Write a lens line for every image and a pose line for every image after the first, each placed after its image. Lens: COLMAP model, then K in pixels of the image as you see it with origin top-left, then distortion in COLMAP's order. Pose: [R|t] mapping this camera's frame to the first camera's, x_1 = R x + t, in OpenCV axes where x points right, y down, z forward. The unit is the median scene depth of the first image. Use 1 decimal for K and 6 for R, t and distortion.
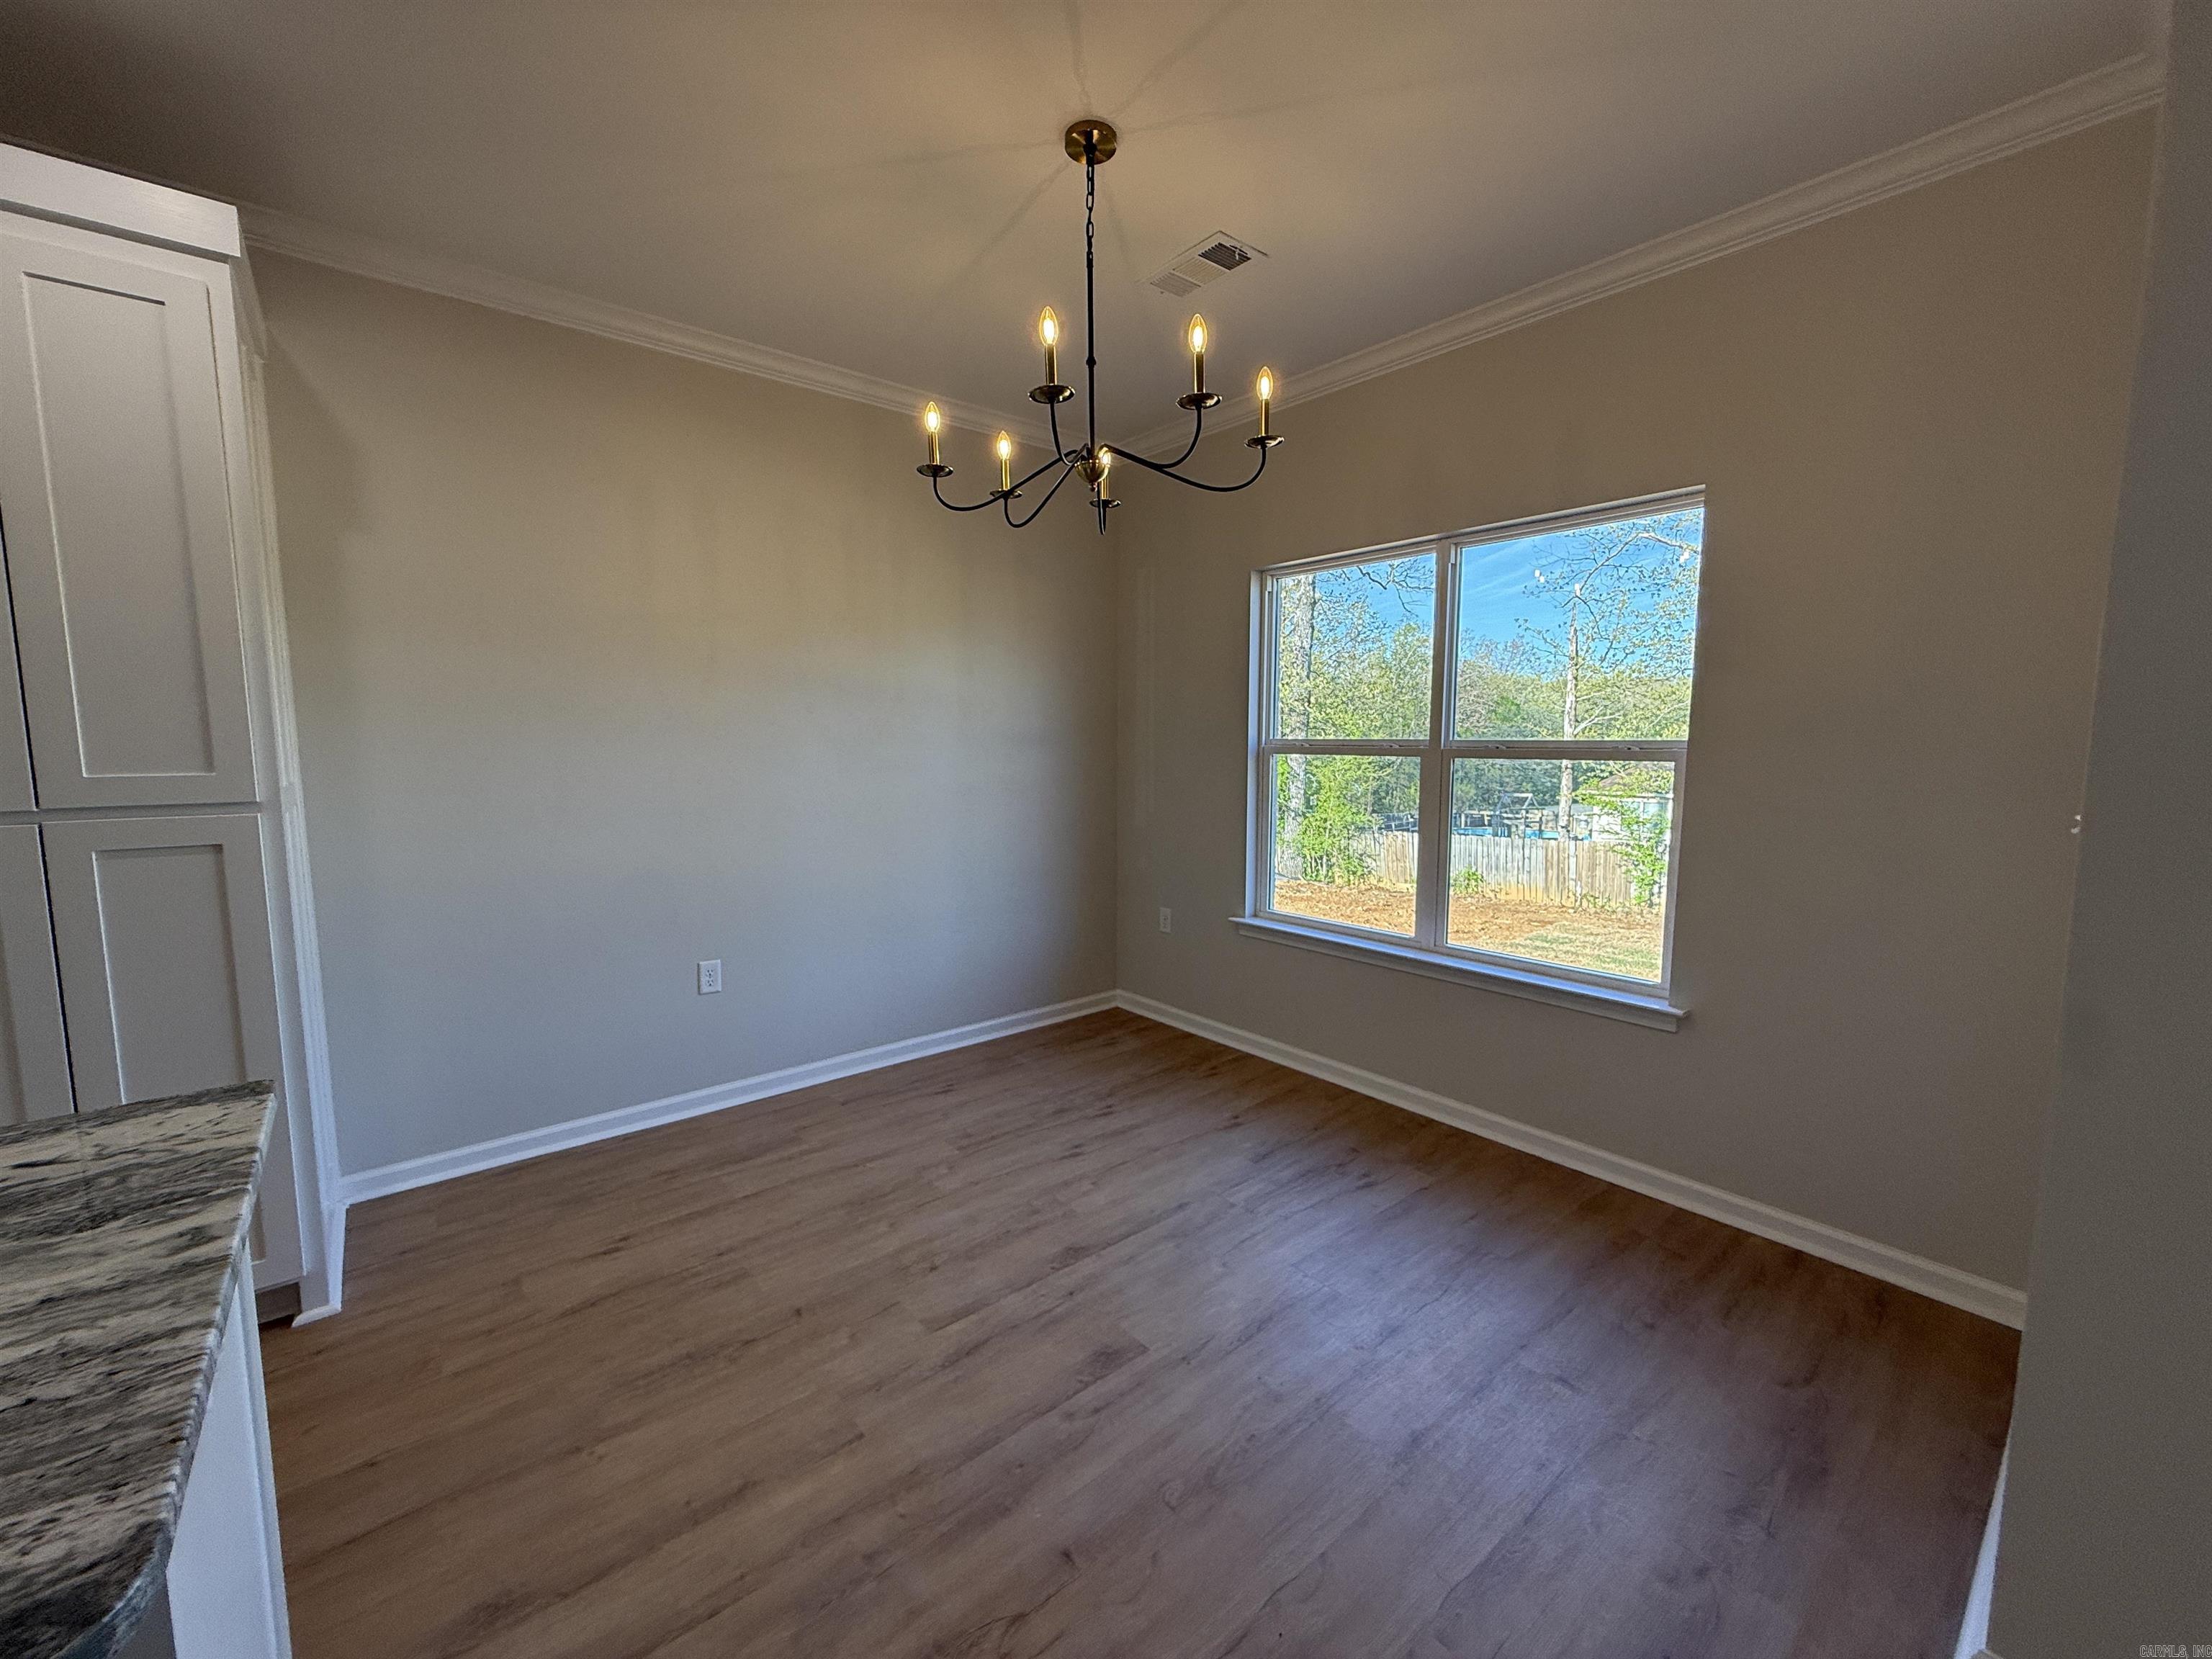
lens RADIAL K [[878.0, 0, 1120.9], [0, 878.0, 832.3], [0, 0, 1]] dist [0.000148, -0.000035]
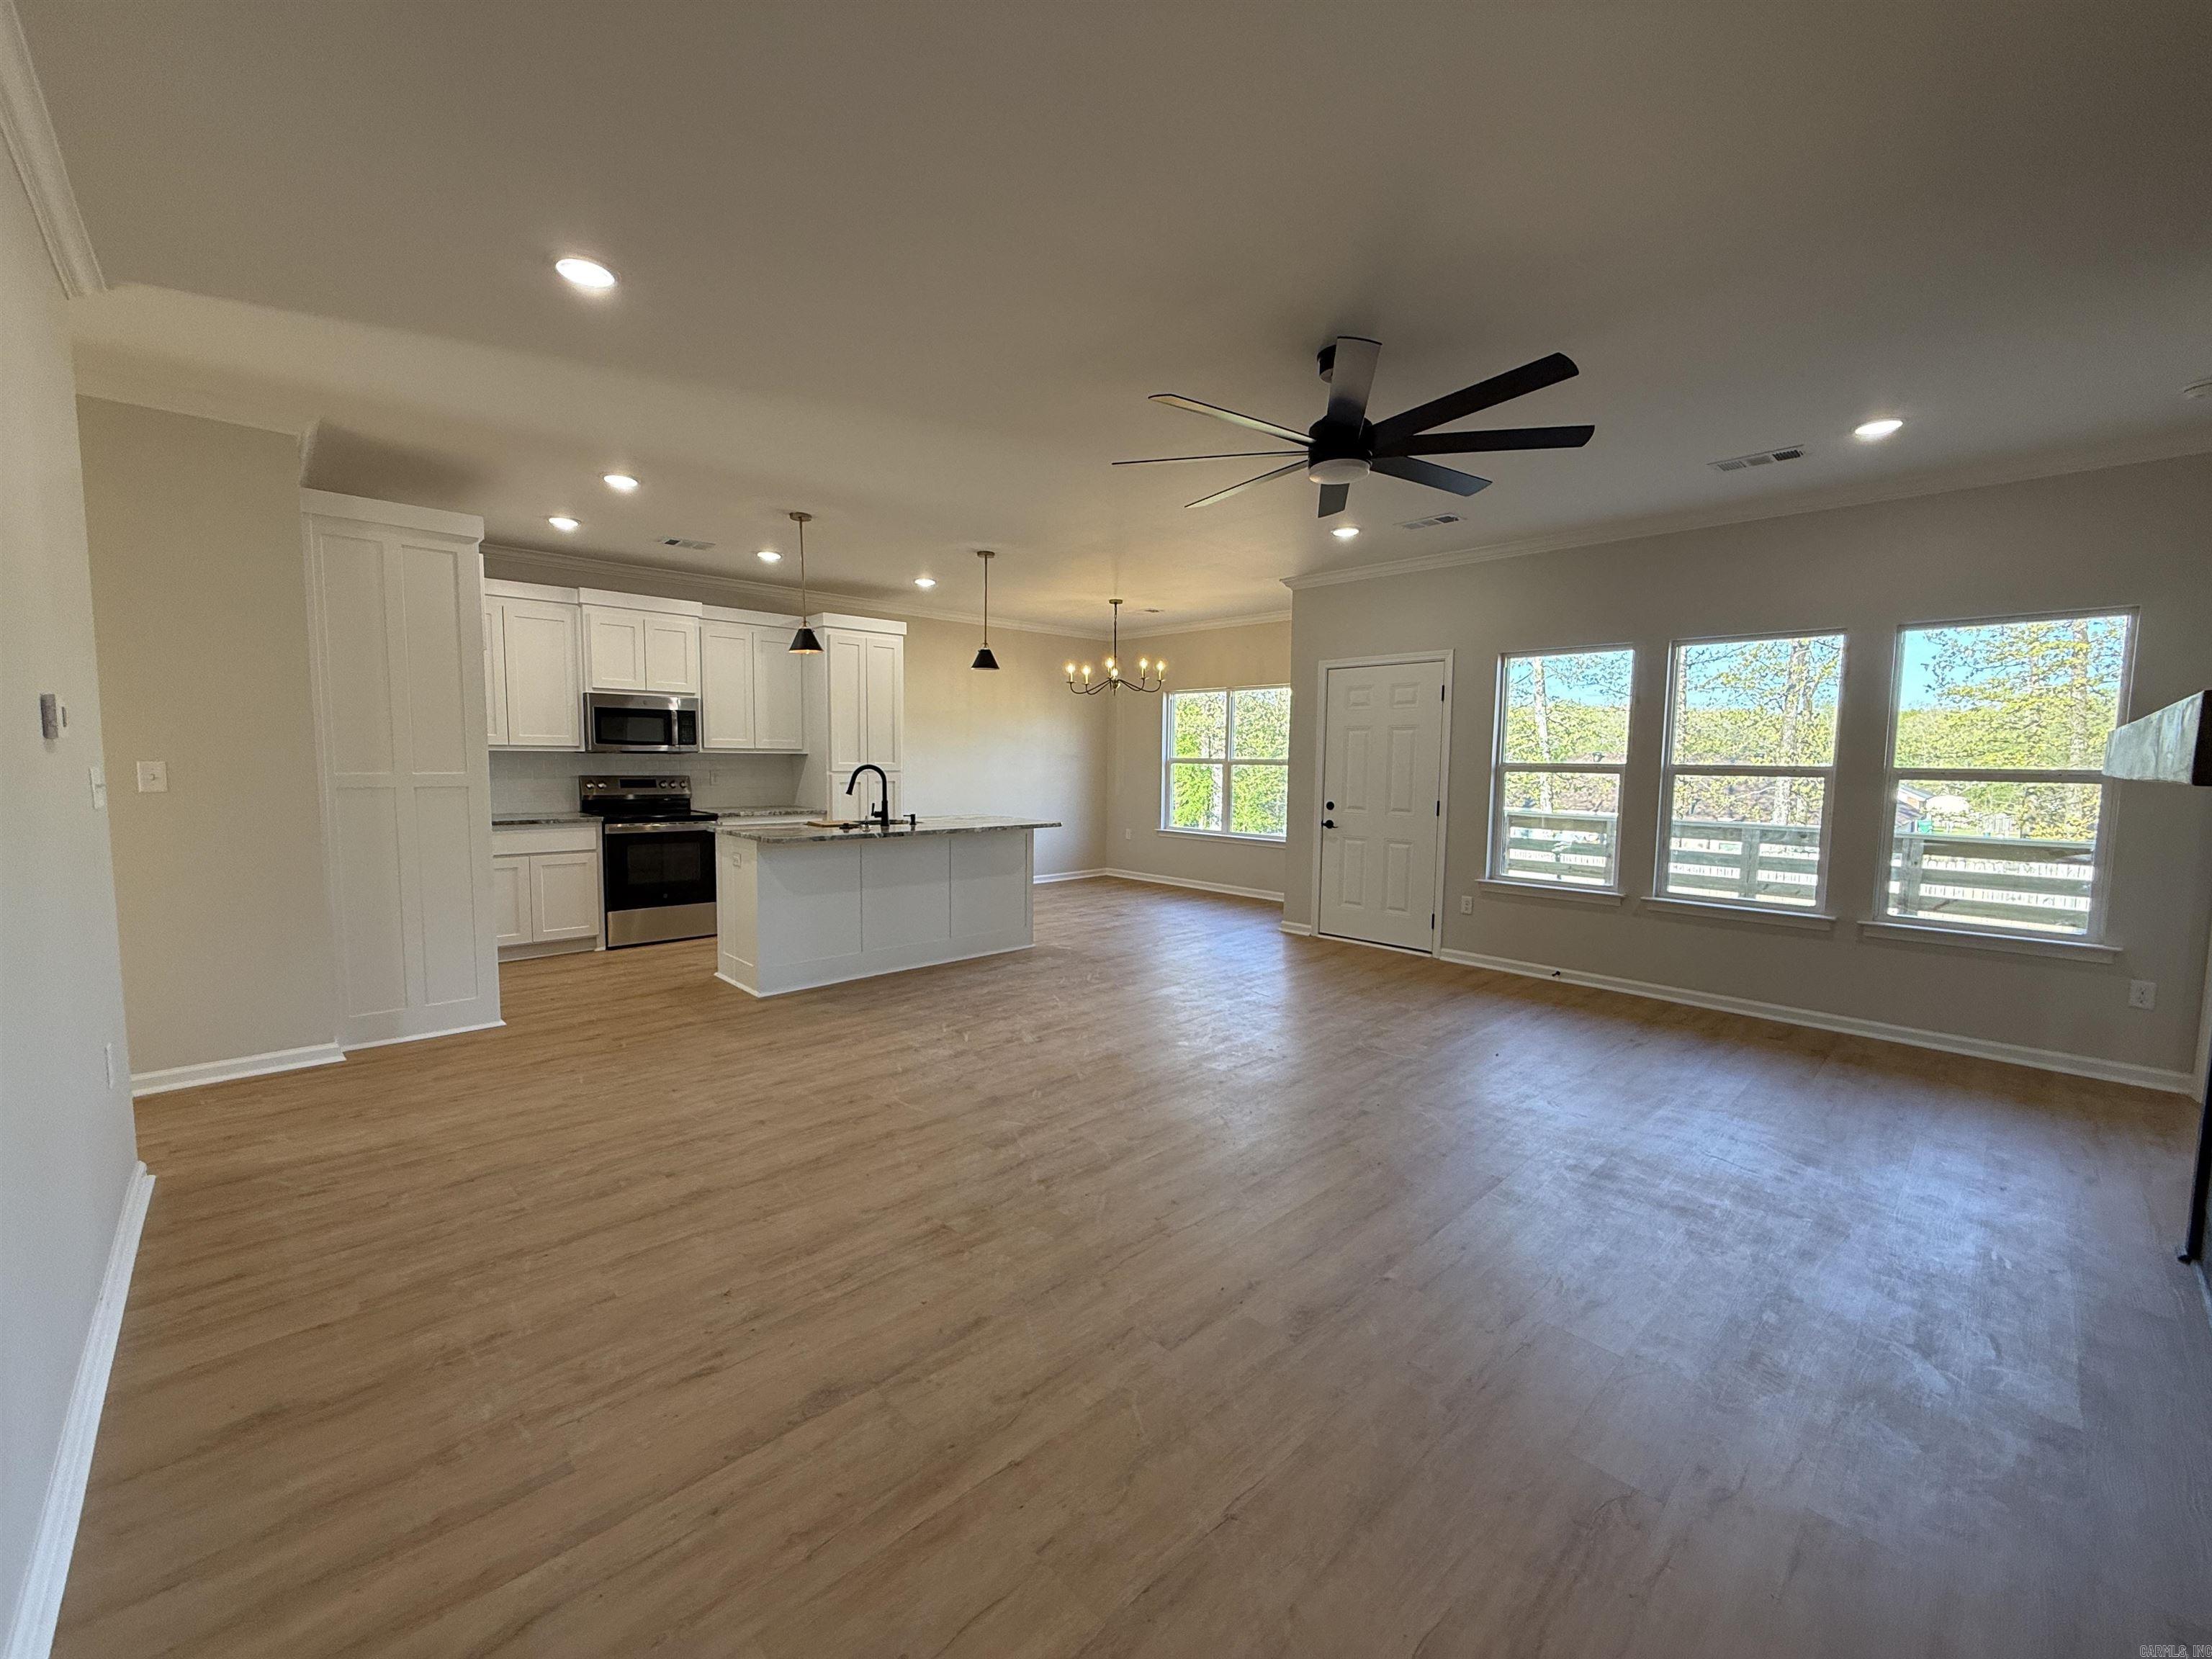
lens RADIAL K [[878.0, 0, 1095.7], [0, 878.0, 830.4], [0, 0, 1]] dist [0.000148, -0.000035]
pose [[0.998339, 0.007421, 0.057128, -0.215857], [-0.006173, 0.999739, -0.021995, 0.185938], [-0.057276, 0.021605, 0.998125, -1.767079]]
